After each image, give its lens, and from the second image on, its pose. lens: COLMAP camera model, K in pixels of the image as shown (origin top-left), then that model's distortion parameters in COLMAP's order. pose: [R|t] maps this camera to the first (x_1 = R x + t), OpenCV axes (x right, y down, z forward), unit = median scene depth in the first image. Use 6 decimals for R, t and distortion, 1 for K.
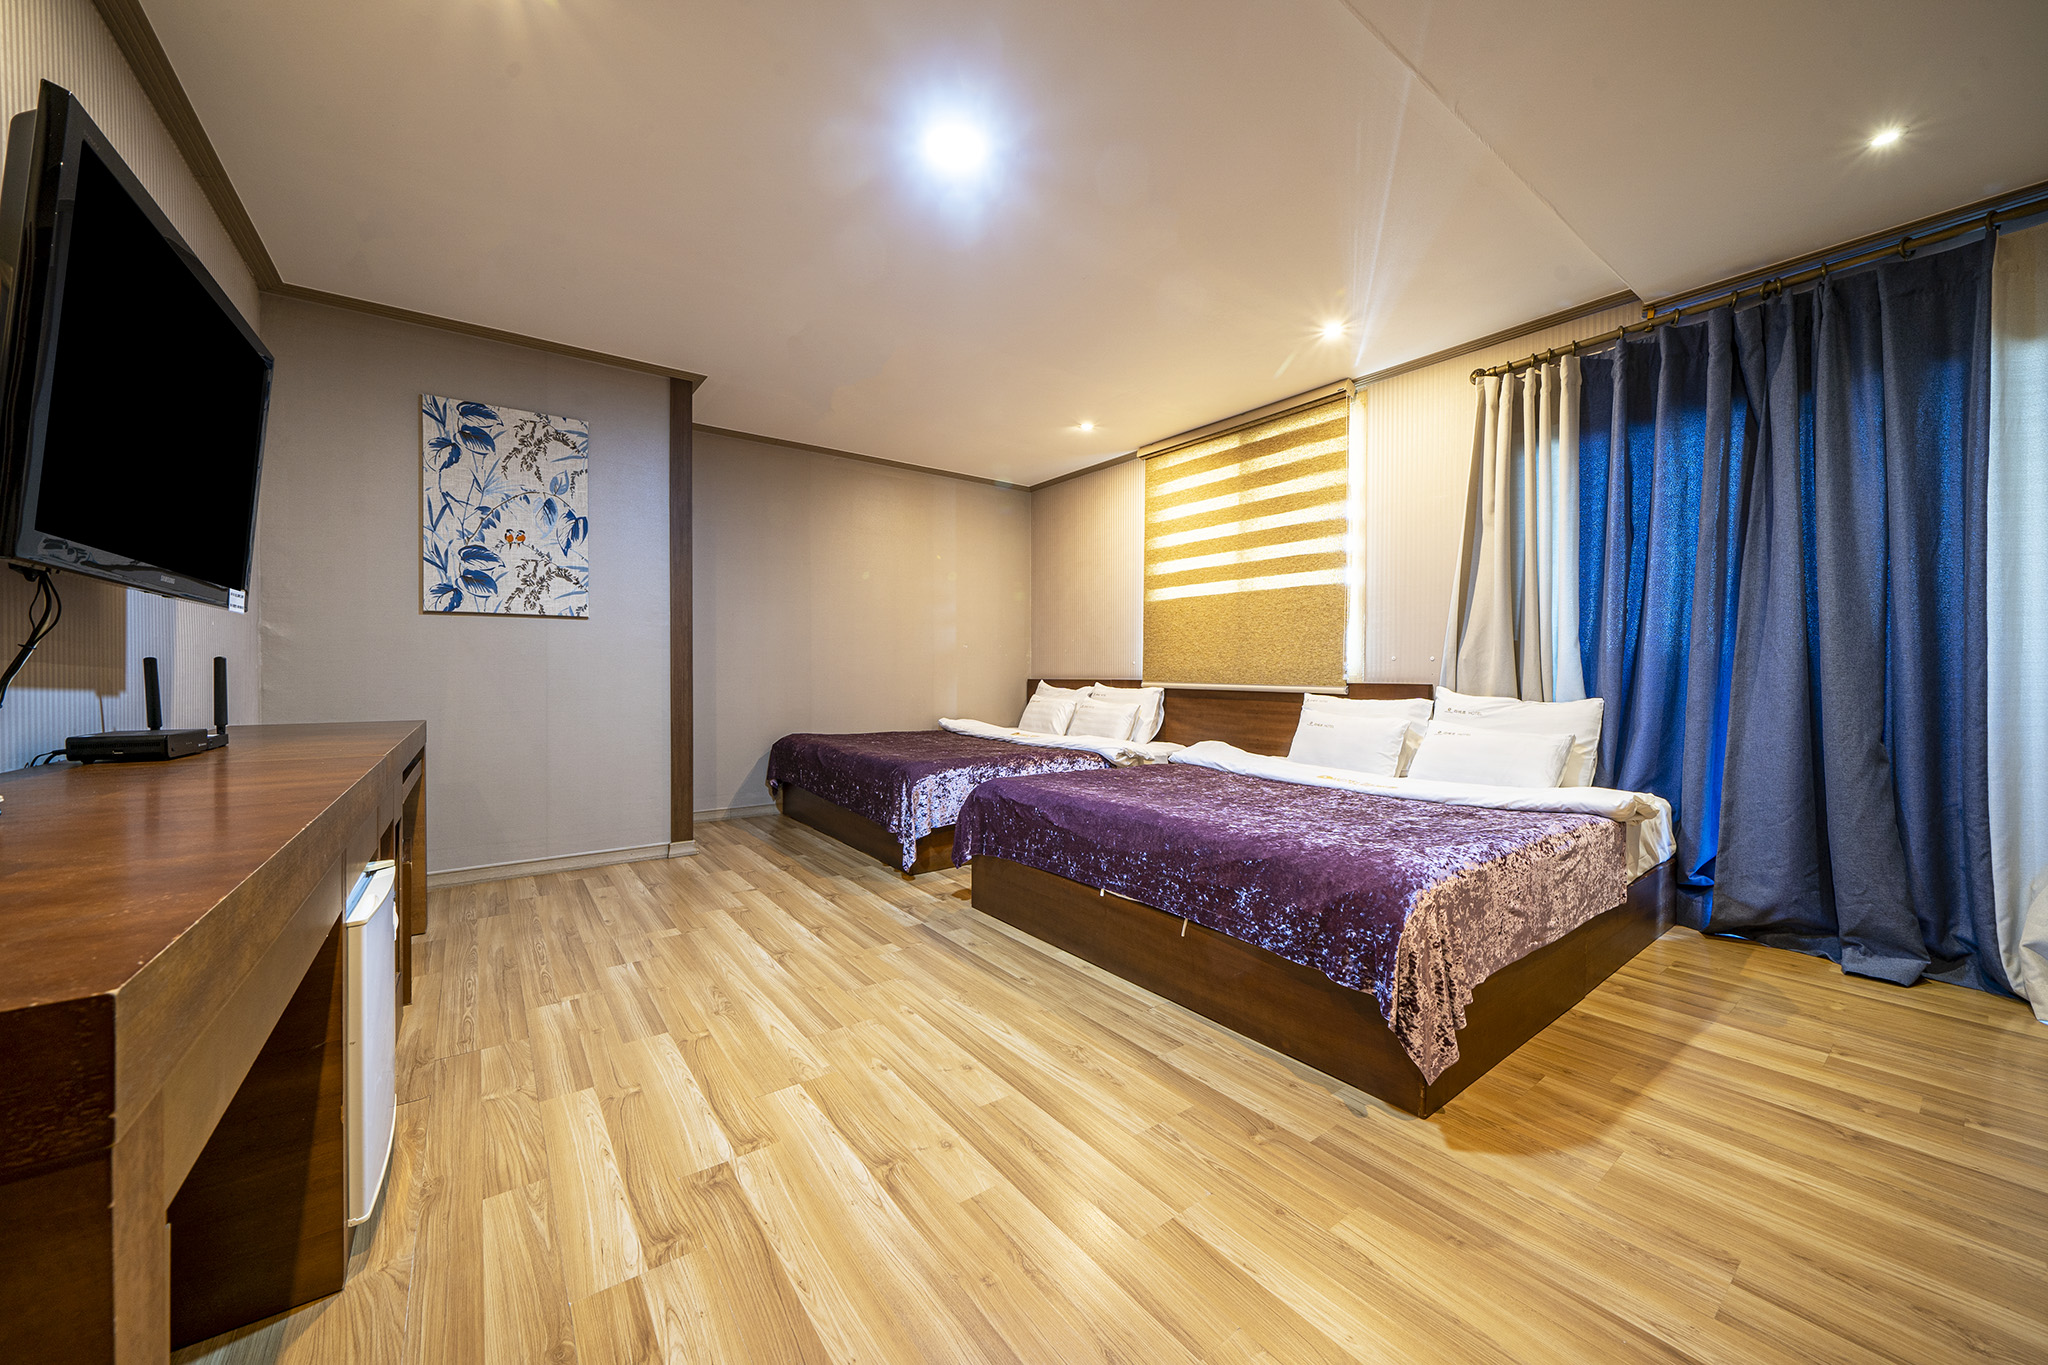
lens RADIAL K [[765.4, 0, 1024.0], [0, 765.4, 682.5], [0, 0, 1]] dist [-0.000849, -0.000128]
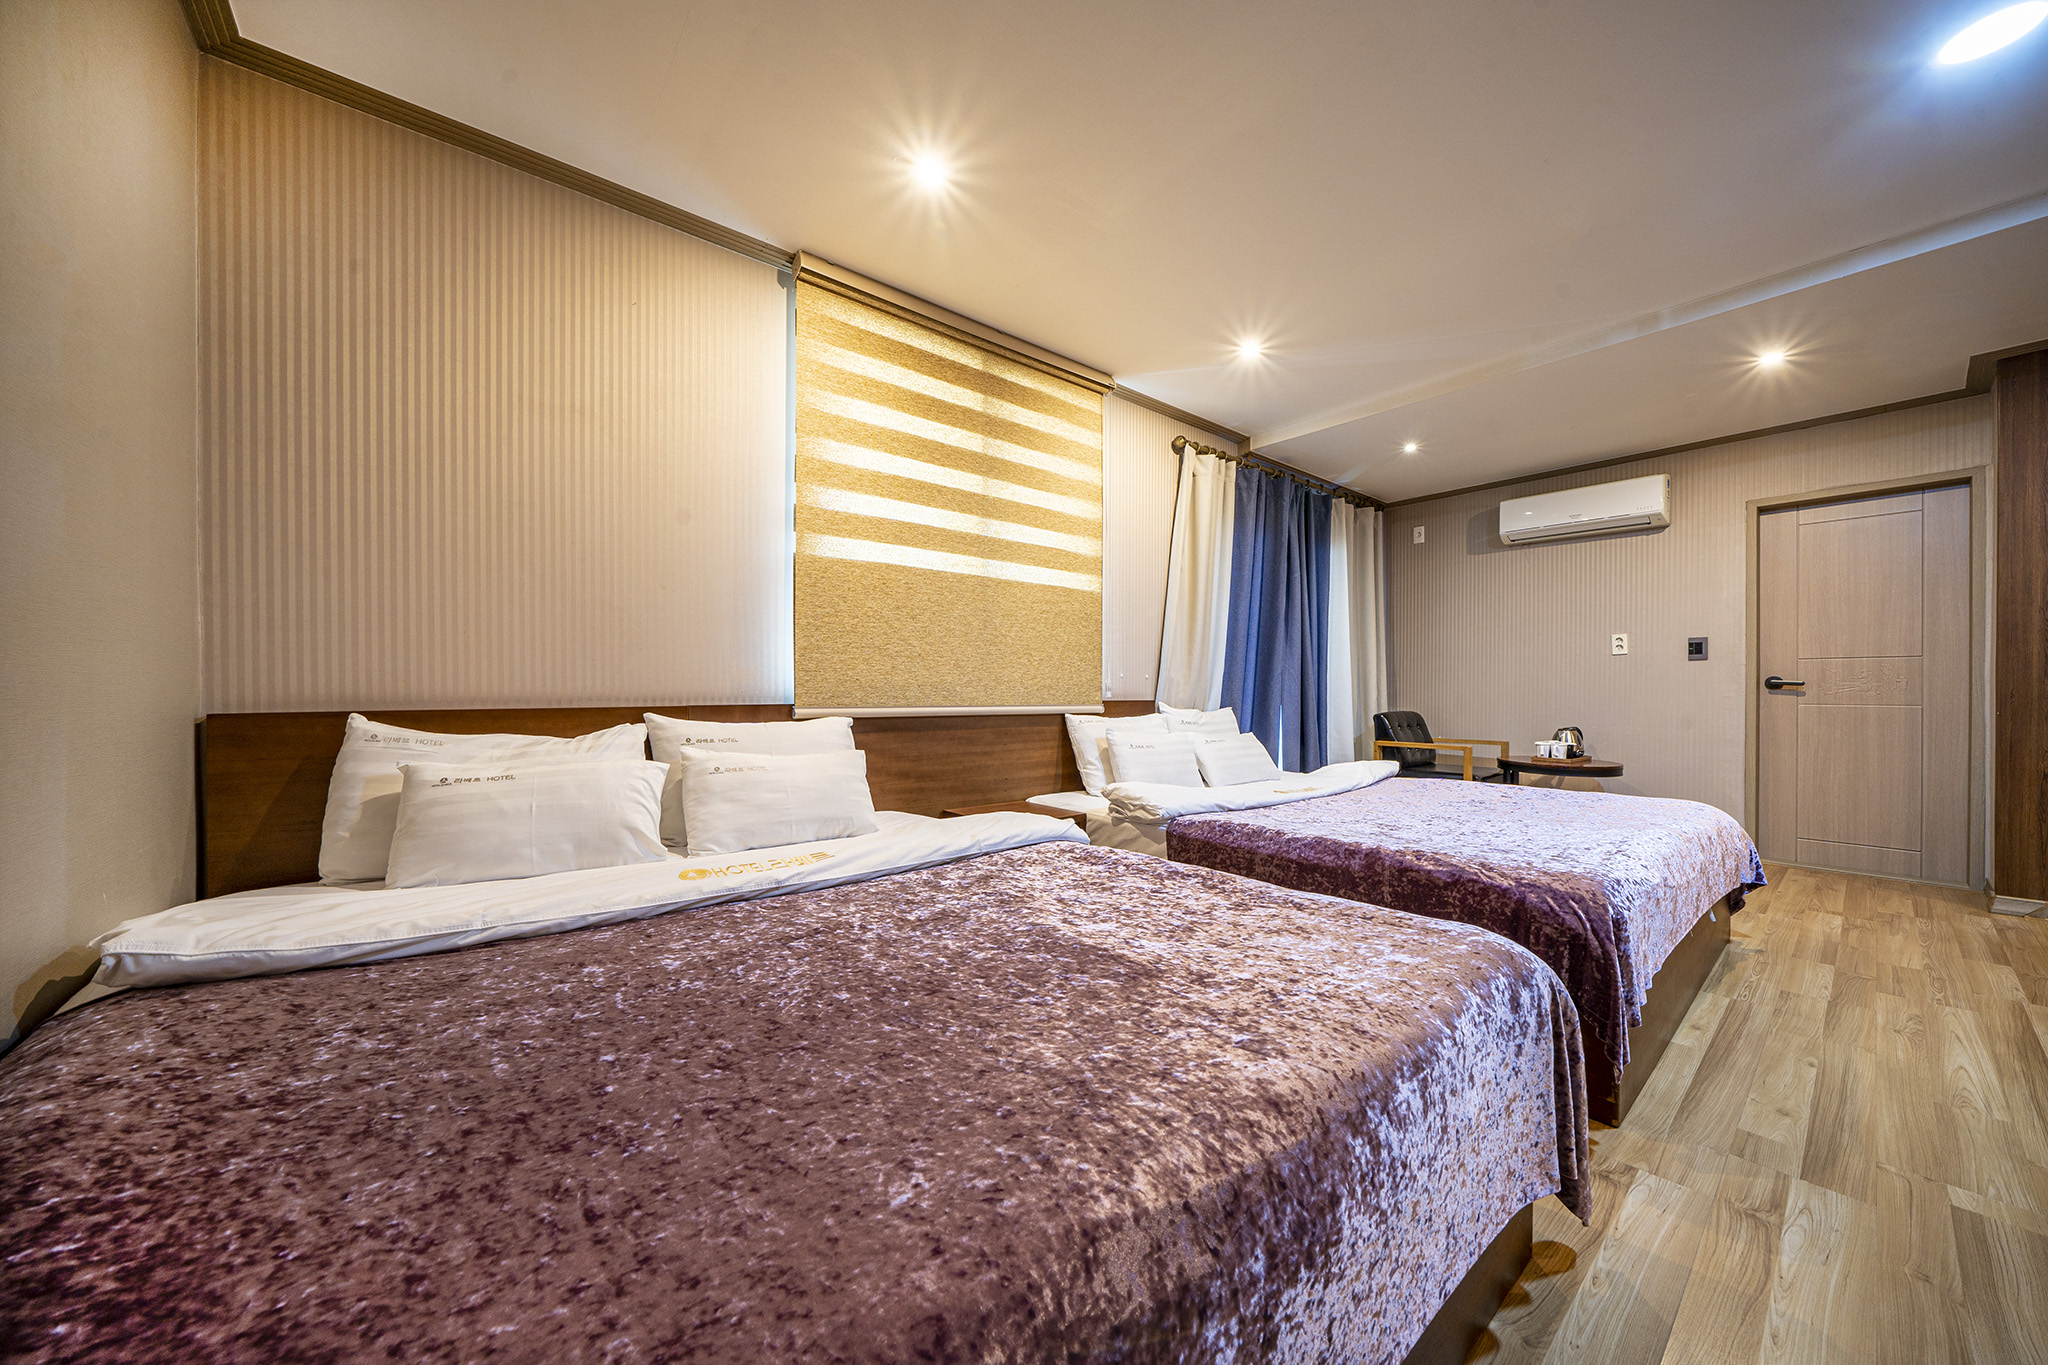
lens RADIAL K [[702.1, 0, 1025.2], [0, 702.1, 689.2], [0, 0, 1]] dist [0.000669, 0.000071]
pose [[-0.064587, -0.000121, 0.997912, -0.420498], [0.014395, 0.999896, 0.001053, -0.015451], [-0.997808, 0.014433, -0.064579, 1.139110]]
